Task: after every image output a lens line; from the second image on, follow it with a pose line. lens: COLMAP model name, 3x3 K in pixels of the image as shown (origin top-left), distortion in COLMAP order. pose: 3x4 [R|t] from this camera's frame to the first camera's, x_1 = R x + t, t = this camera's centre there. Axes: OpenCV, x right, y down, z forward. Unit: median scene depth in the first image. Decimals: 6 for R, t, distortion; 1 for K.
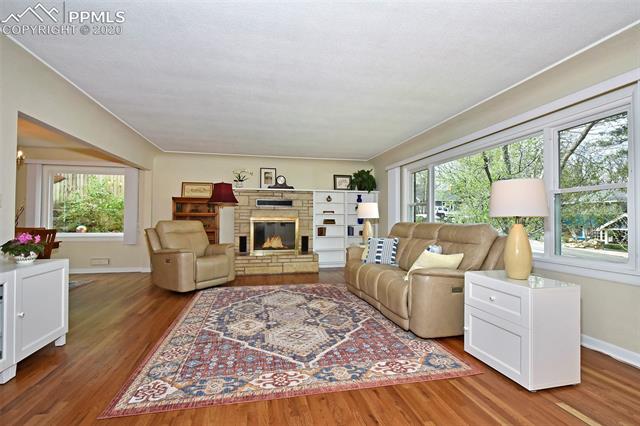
lens RADIAL K [[303.5, 0, 318.8], [0, 303.5, 214.9], [0, 0, 1]] dist [-0.006085, -0.001078]
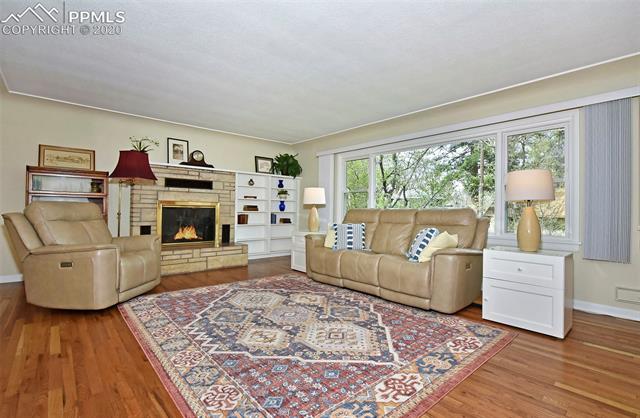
lens RADIAL K [[305.0, 0, 321.5], [0, 305.0, 209.1], [0, 0, 1]] dist [-0.004927, -0.001050]
pose [[0.865532, 0.011514, 0.500722, -0.410234], [-0.017019, 0.999835, 0.006428, 0.028198], [-0.500565, -0.014085, 0.865584, 0.214799]]
